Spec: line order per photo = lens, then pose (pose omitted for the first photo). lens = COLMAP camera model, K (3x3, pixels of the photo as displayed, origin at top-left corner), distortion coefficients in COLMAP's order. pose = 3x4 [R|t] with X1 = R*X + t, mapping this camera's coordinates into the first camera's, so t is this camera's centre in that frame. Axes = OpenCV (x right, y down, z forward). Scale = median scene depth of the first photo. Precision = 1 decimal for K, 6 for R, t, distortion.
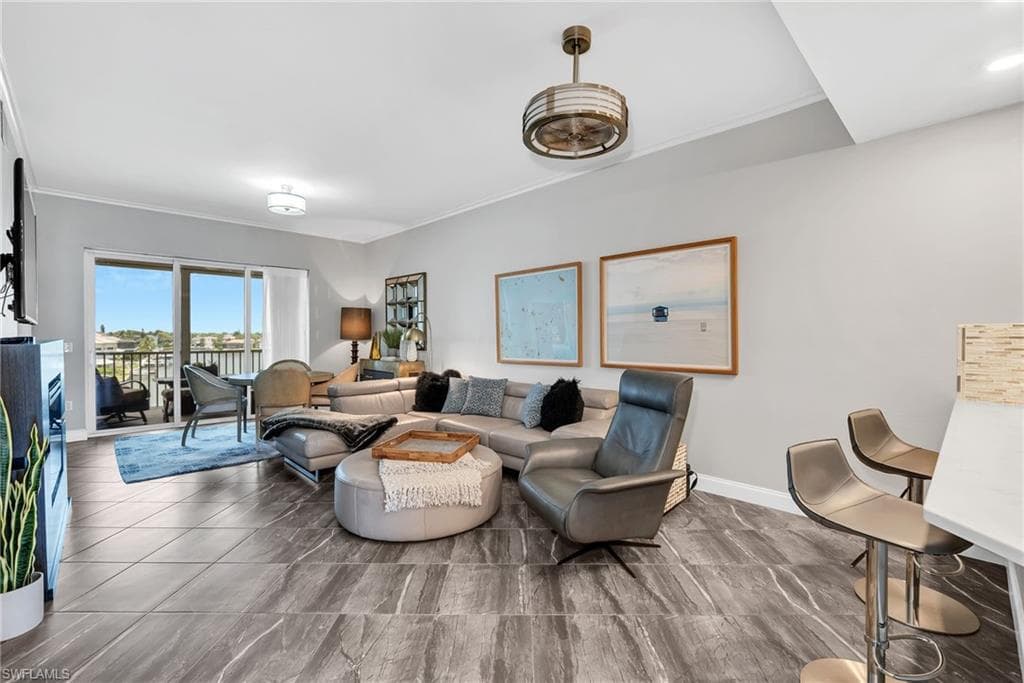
lens RADIAL K [[472.2, 0, 511.1], [0, 472.2, 338.6], [0, 0, 1]] dist [-0.003141, -0.000593]
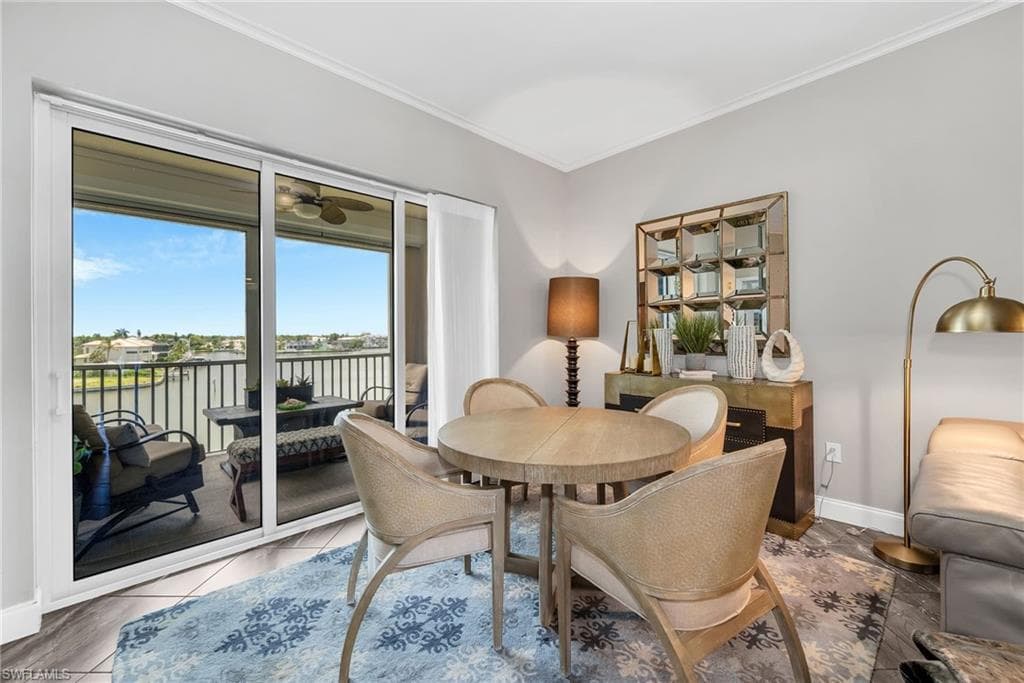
lens RADIAL K [[426.3, 0, 505.9], [0, 426.3, 332.8], [0, 0, 1]] dist [-0.002834, -0.000124]
pose [[0.999931, -0.011186, -0.003538, -0.461921], [0.011140, 0.999856, -0.012812, 0.003198], [0.003681, 0.012772, 0.999912, 0.574164]]
